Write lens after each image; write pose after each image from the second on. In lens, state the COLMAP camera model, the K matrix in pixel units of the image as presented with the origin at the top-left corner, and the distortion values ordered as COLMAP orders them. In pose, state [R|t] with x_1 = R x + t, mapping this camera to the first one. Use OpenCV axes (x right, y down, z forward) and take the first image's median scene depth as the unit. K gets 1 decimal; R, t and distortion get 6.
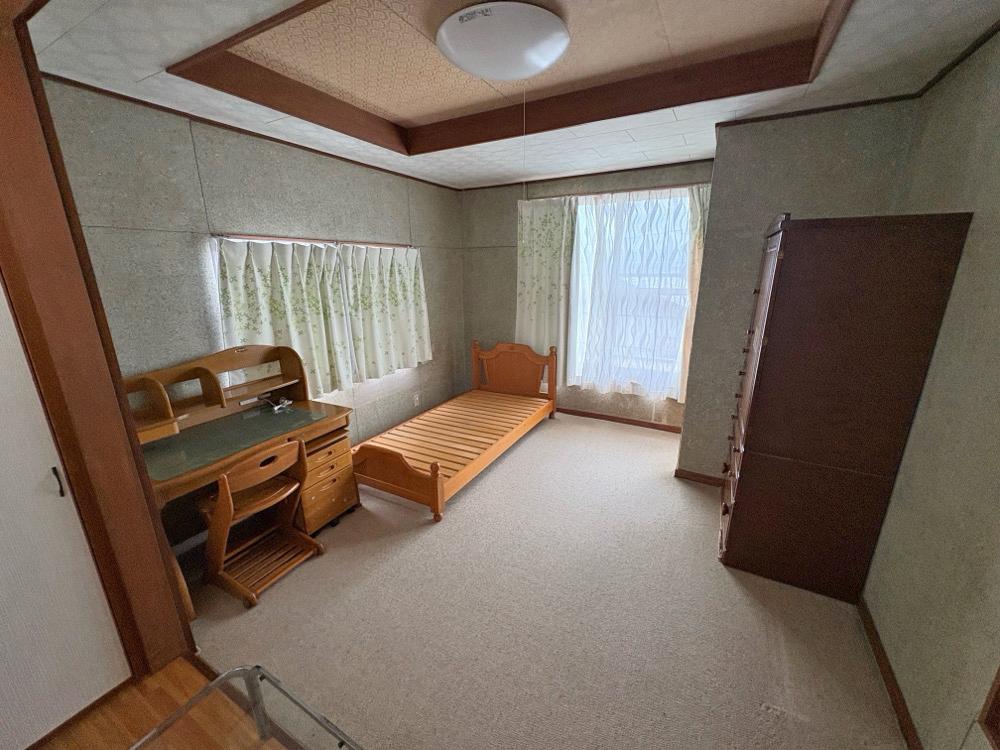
lens RADIAL K [[396.4, 0, 500.0], [0, 396.4, 375.0], [0, 0, 1]] dist [0.000384, -0.000026]
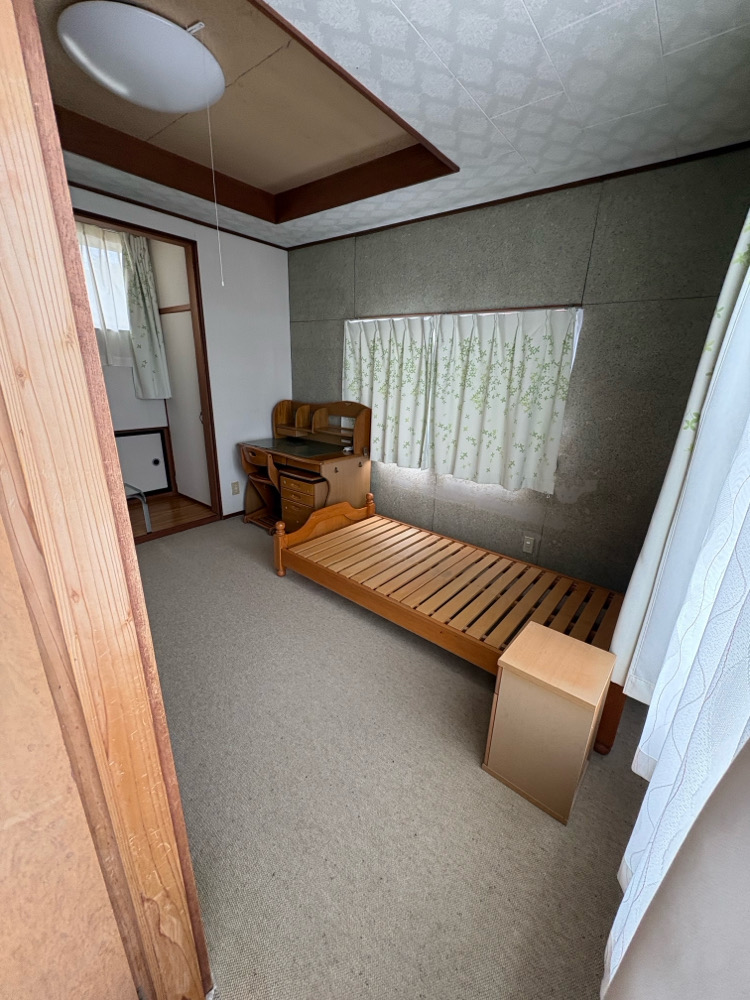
lens RADIAL K [[396.4, 0, 375.0], [0, 396.4, 500.0], [0, 0, 1]] dist [0.000384, -0.000026]
pose [[-0.177786, 0.314489, -0.932464, 0.745219], [-0.289162, 0.889033, 0.354973, -0.283944], [0.940626, 0.332742, -0.067120, 1.294461]]
